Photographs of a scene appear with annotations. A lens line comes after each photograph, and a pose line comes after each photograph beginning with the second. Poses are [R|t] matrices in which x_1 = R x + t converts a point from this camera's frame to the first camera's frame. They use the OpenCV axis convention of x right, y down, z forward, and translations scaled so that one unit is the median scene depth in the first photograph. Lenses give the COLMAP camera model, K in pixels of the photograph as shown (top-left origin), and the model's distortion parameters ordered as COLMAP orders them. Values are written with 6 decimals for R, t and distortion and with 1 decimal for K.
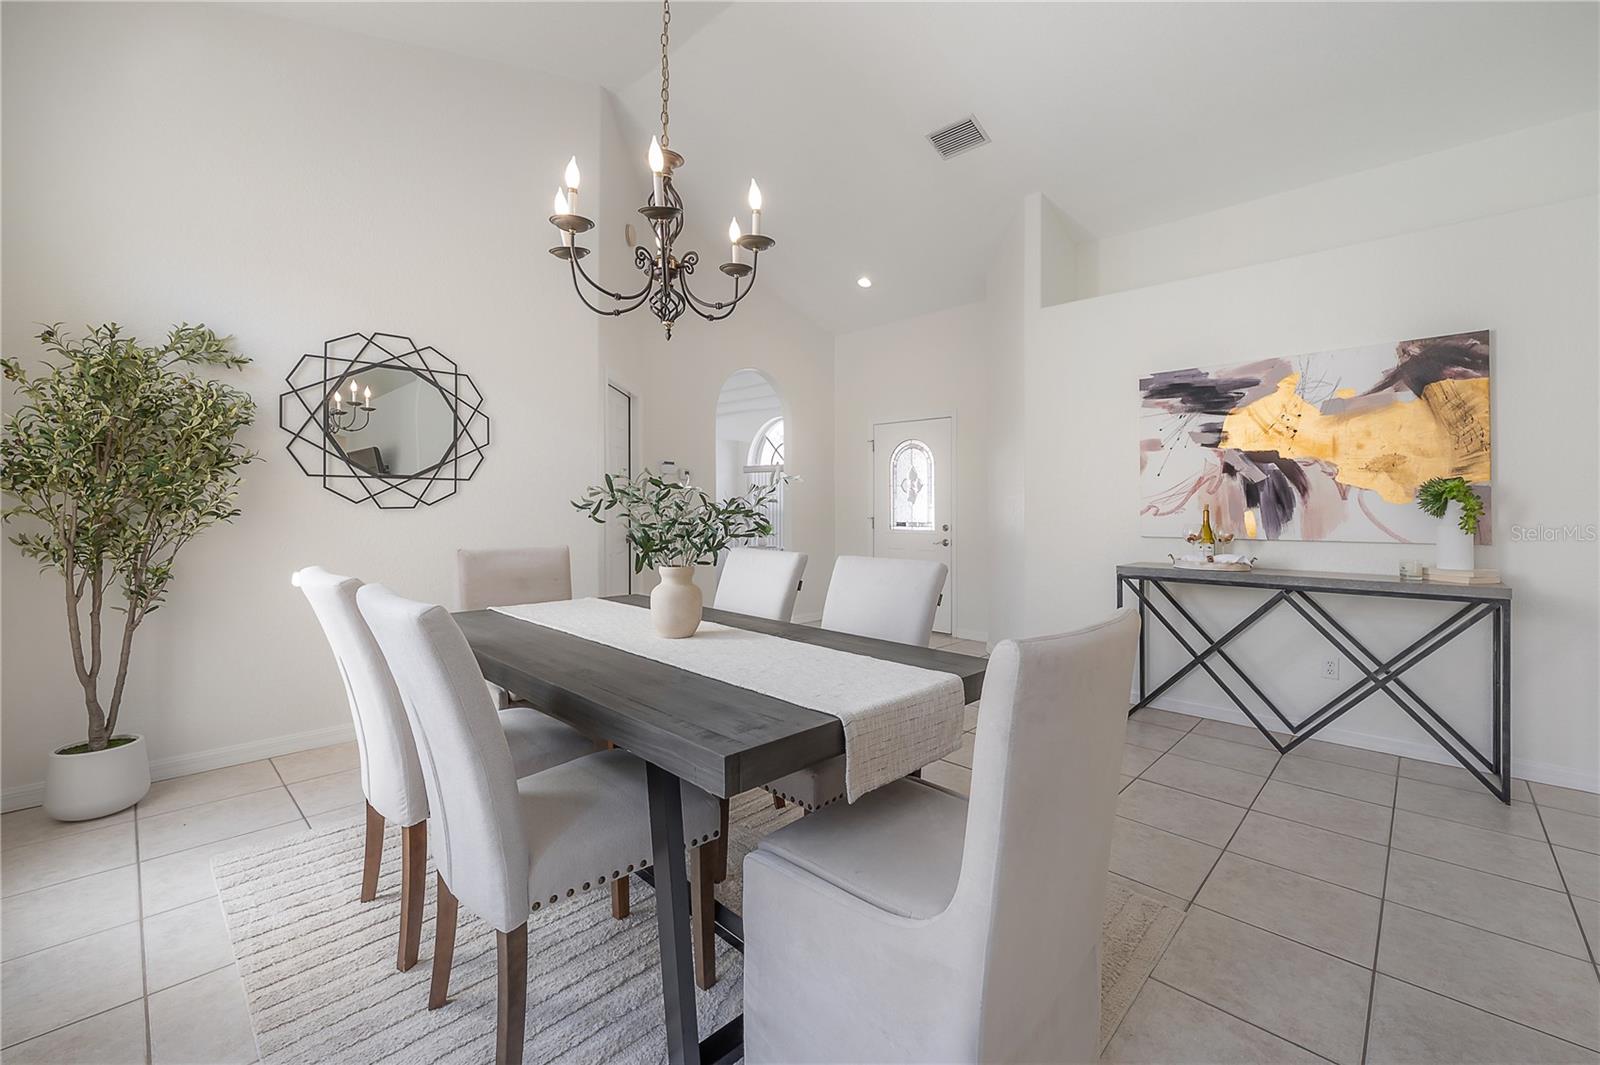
lens RADIAL K [[640.5, 0, 846.3], [0, 640.5, 515.2], [0, 0, 1]] dist [-0.006786, 0.001106]
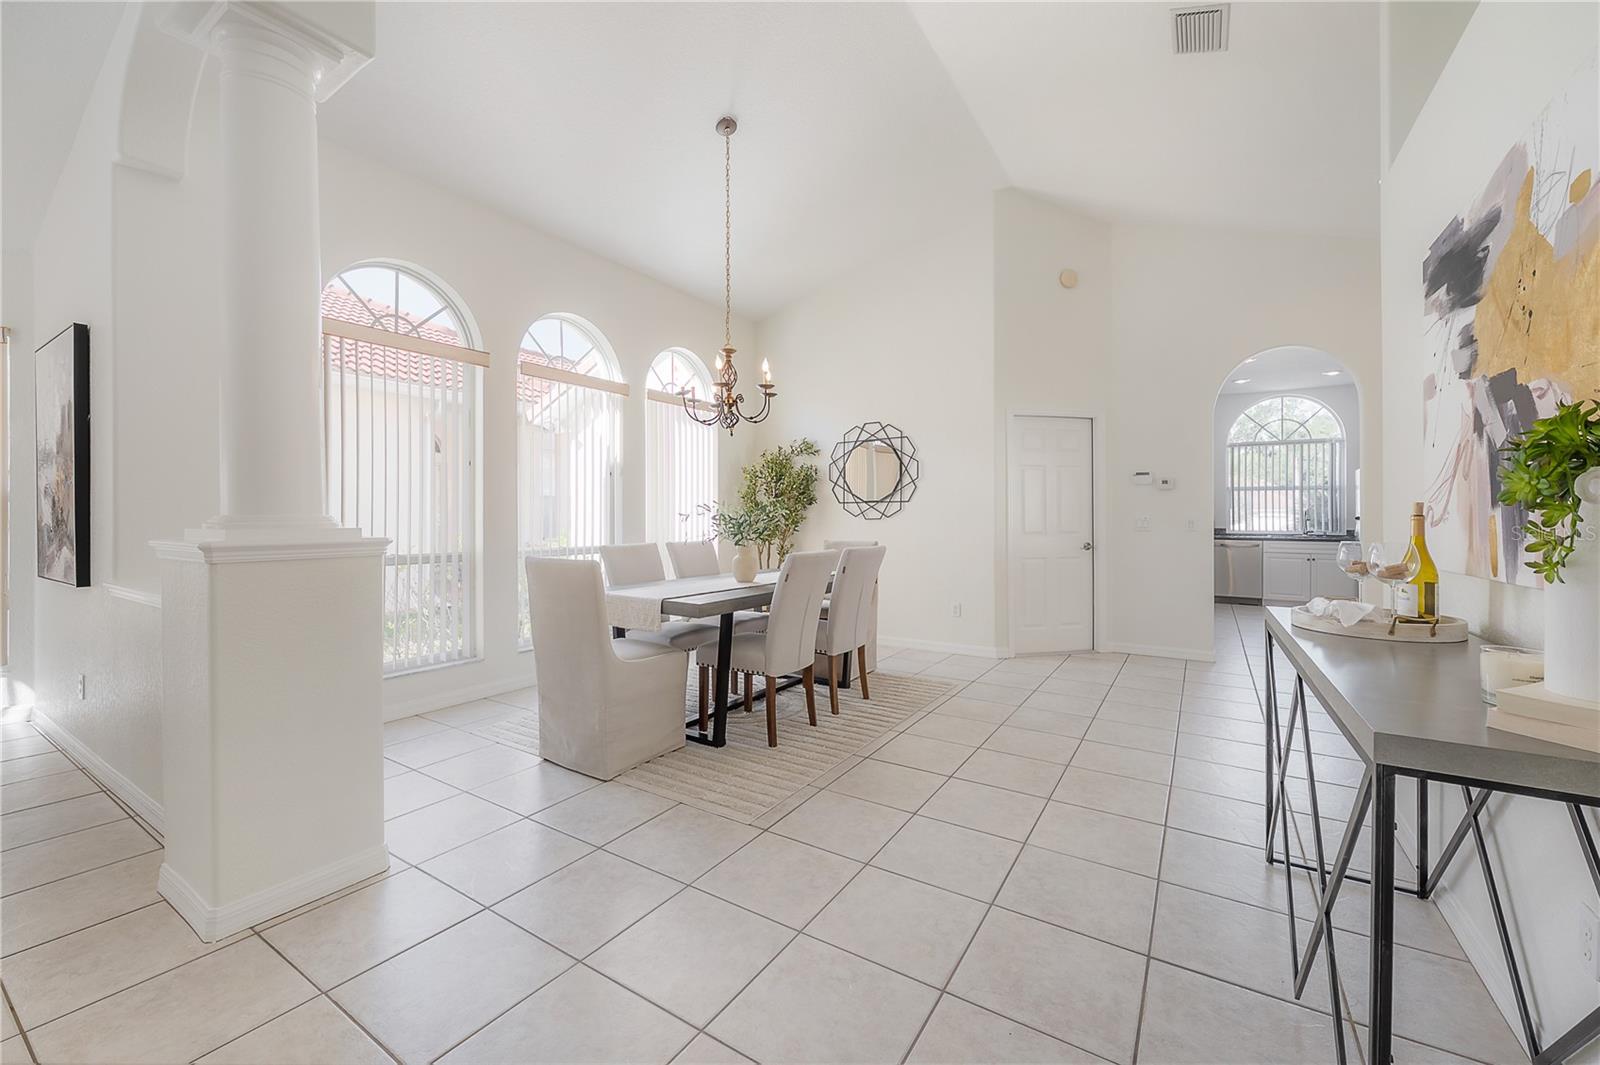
lens RADIAL K [[640.5, 0, 802.7], [0, 640.5, 520.7], [0, 0, 1]] dist [-0.006786, 0.001106]
pose [[0.179854, -0.003598, -0.983687, 1.022981], [-0.007718, 0.999957, -0.005069, 0.004459], [0.983663, 0.008504, 0.179819, 0.481552]]
